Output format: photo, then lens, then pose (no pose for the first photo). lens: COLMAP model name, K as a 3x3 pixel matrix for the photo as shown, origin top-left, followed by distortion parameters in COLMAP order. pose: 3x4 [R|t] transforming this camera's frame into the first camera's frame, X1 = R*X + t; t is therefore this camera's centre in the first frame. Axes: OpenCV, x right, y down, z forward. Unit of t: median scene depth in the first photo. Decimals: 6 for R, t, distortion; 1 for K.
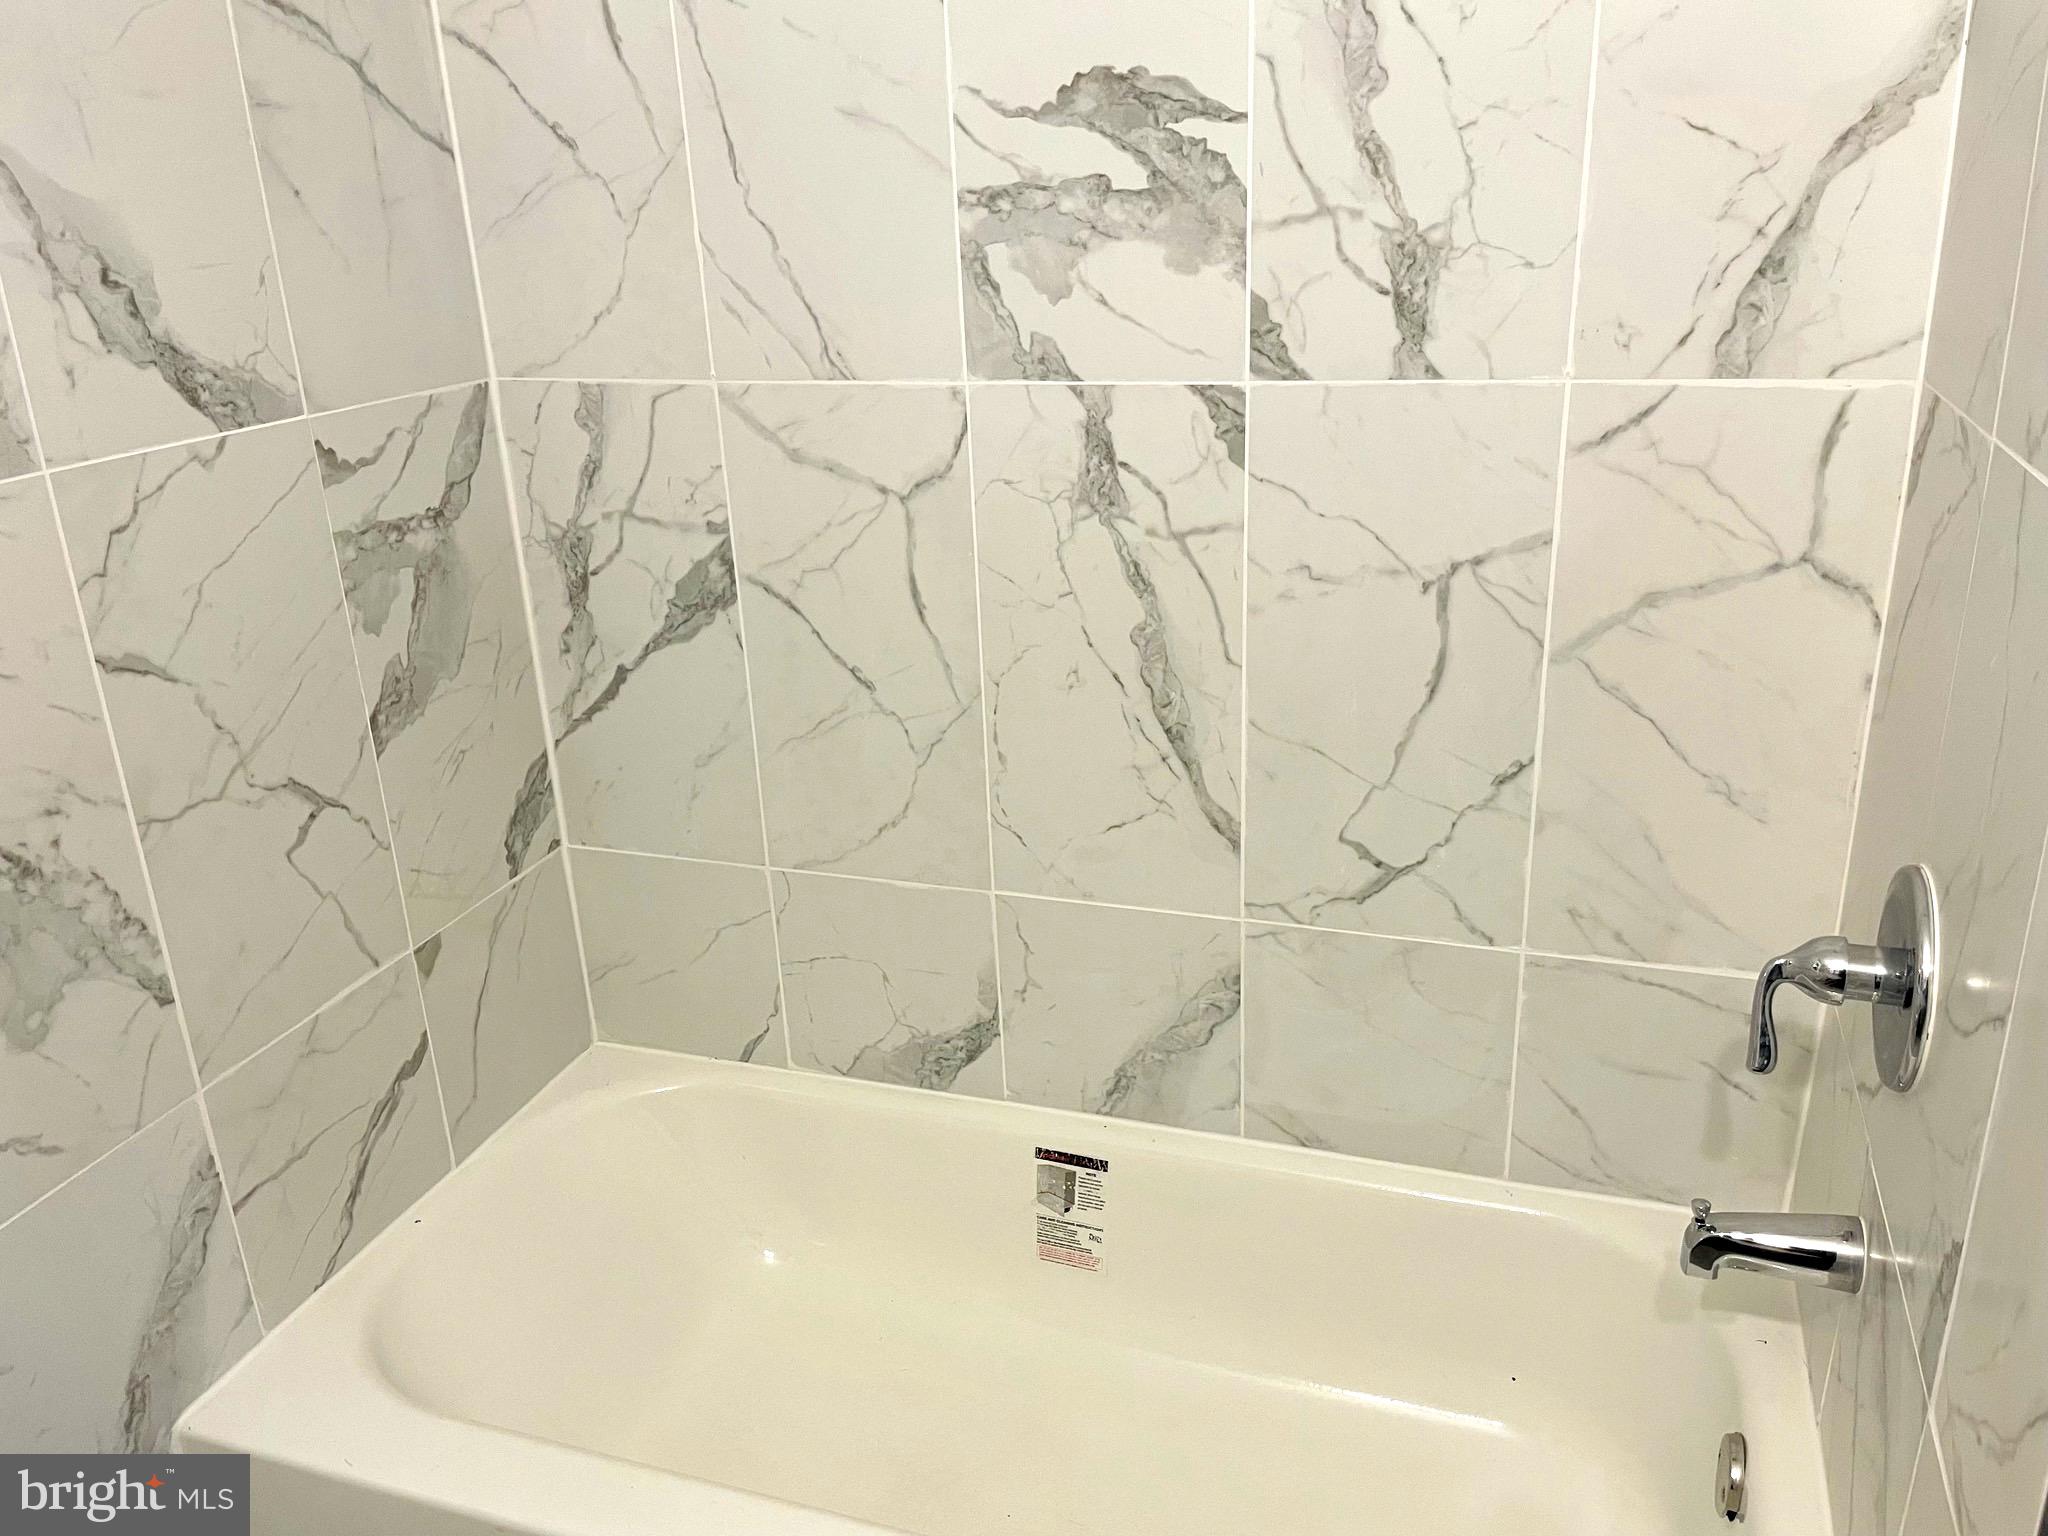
lens RADIAL K [[1565.6, 0, 1032.3], [0, 1565.6, 749.1], [0, 0, 1]] dist [0.083444, -0.109727]
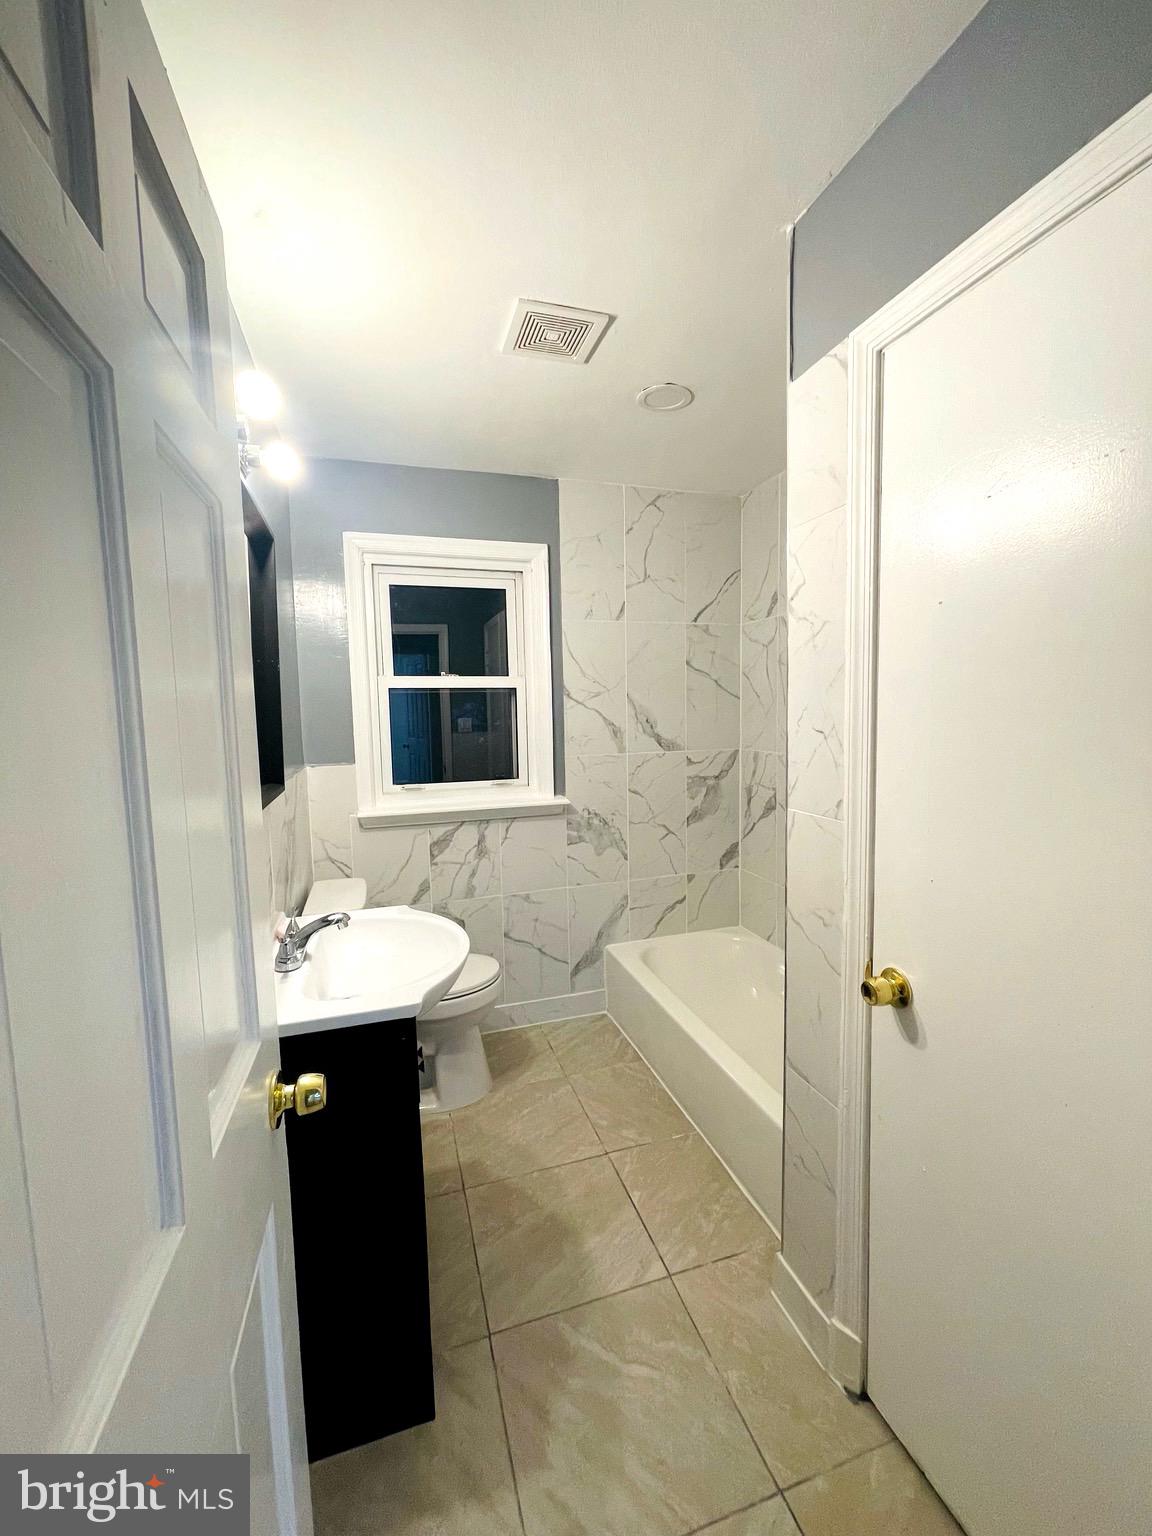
lens RADIAL K [[621.5, 0, 577.4], [0, 621.5, 762.5], [0, 0, 1]] dist [-0.004365, -0.000387]
pose [[0.586538, 0.098888, -0.803862, 0.746146], [-0.282364, 0.955215, -0.088520, 0.069426], [0.759107, 0.278902, 0.588192, -0.289619]]
